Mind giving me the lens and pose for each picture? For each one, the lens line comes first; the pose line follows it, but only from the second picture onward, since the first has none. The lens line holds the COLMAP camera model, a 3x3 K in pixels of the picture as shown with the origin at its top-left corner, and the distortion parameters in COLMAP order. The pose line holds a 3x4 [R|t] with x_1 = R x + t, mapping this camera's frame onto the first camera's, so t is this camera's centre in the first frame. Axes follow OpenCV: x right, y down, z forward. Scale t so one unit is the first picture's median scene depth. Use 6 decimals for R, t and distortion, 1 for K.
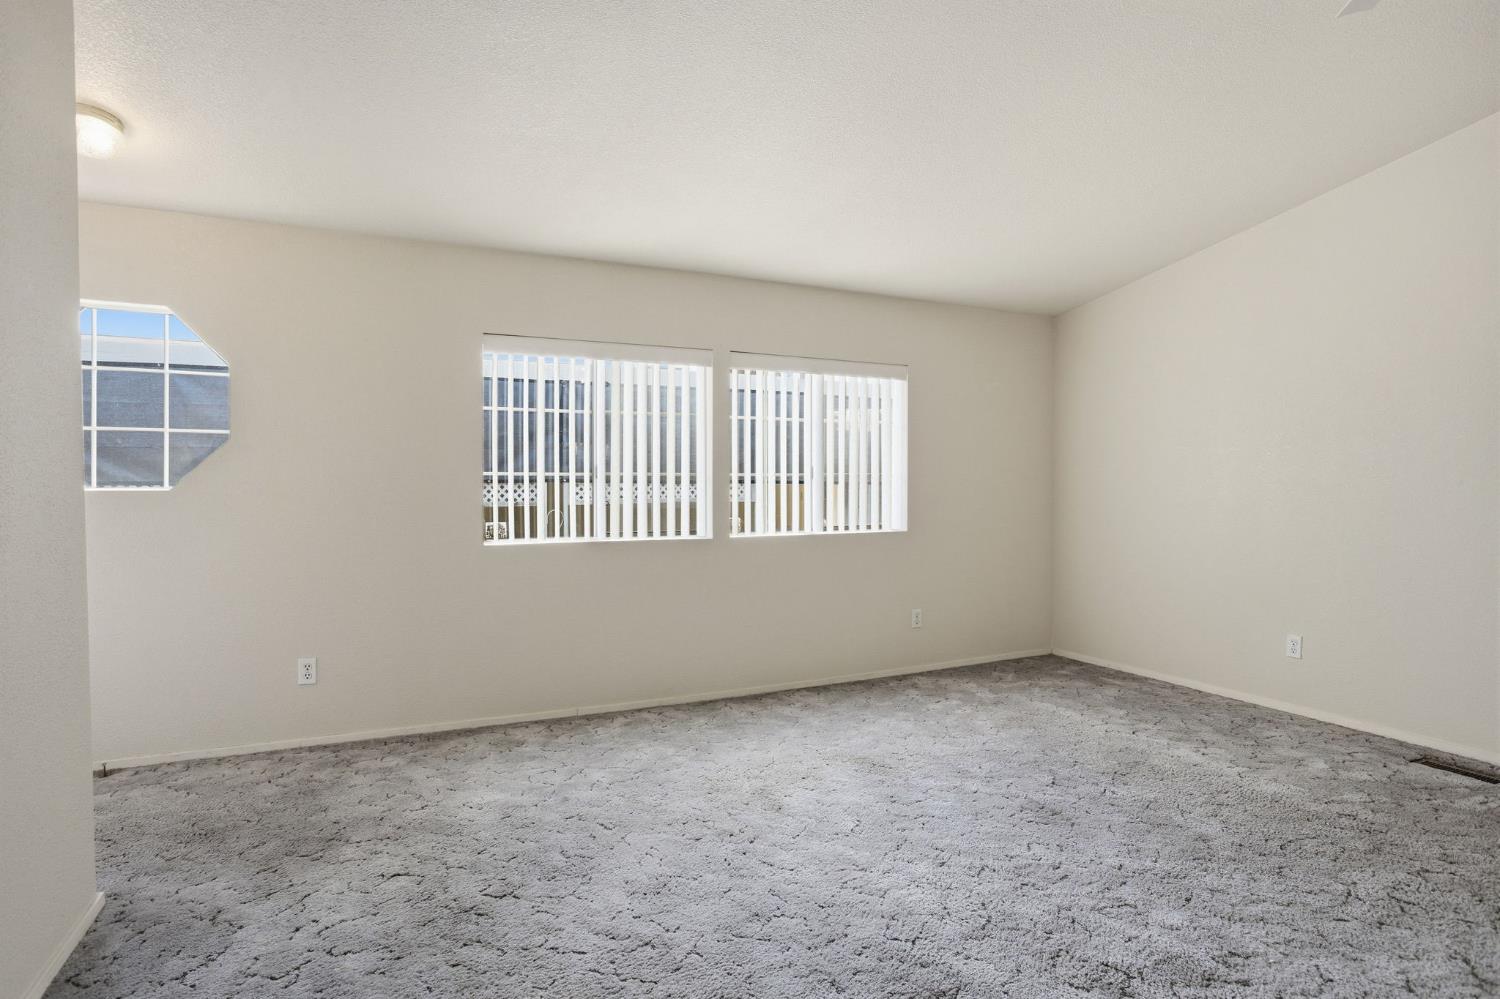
lens RADIAL K [[923.1, 0, 750.0], [0, 923.1, 482.0], [0, 0, 1]] dist [-0.107307, 0.000414]
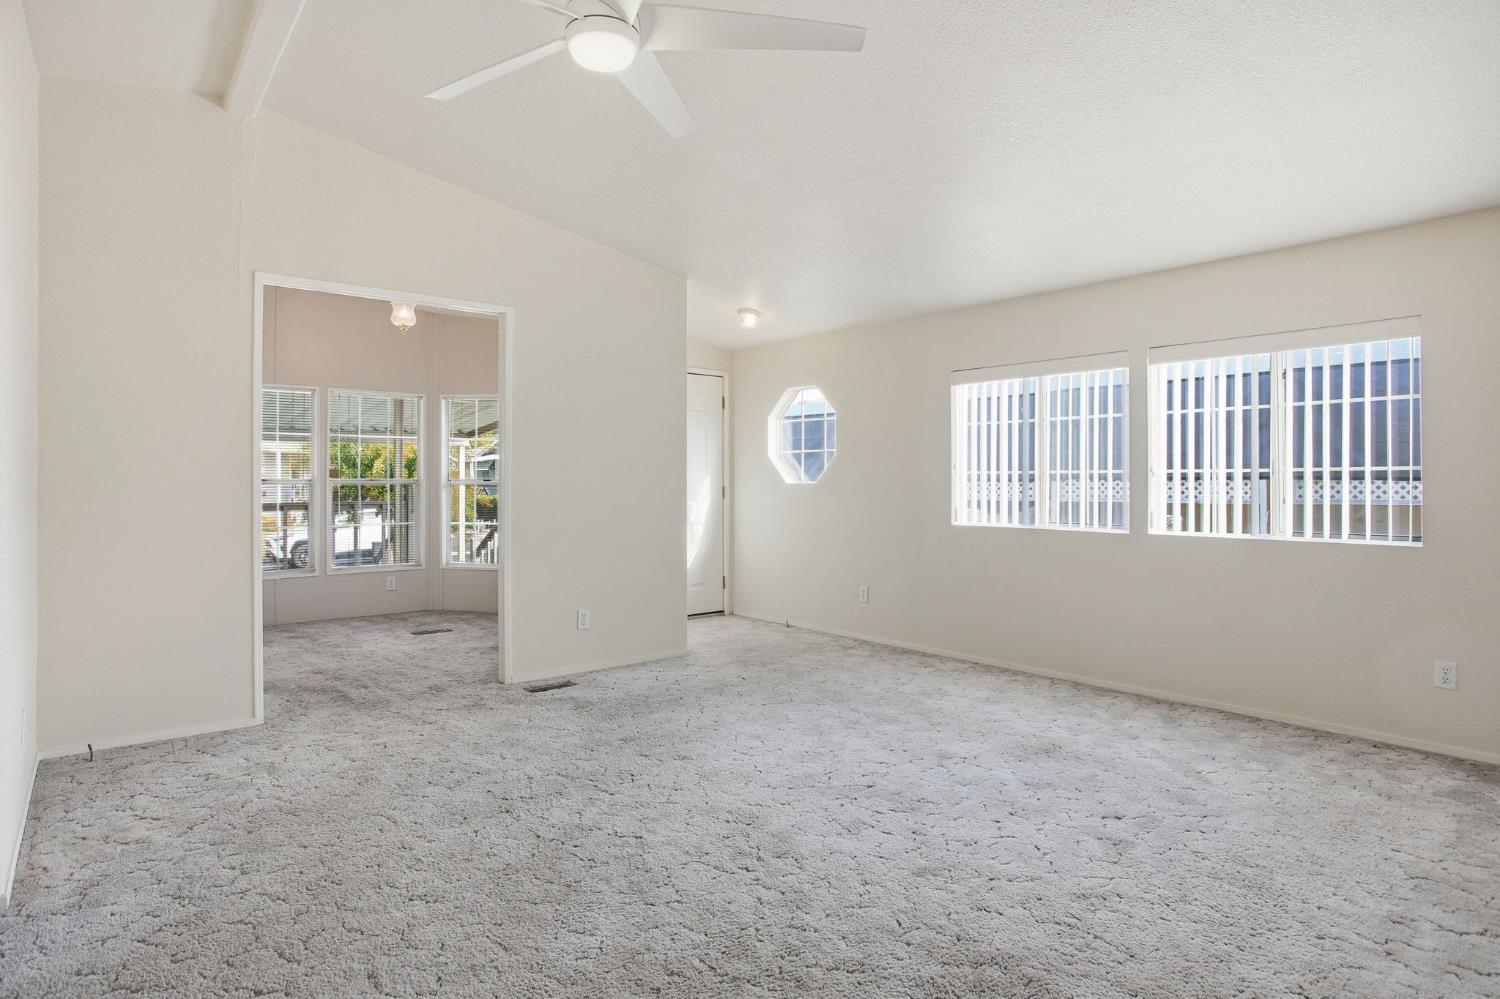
lens RADIAL K [[793.1, 0, 749.6], [0, 793.1, 483.0], [0, 0, 1]] dist [-0.017145, 0.000944]
pose [[0.229877, 0.002684, -0.973216, 0.653142], [0.003666, 0.999987, 0.003623, 0.000044], [0.973213, -0.004400, 0.229865, 0.356430]]
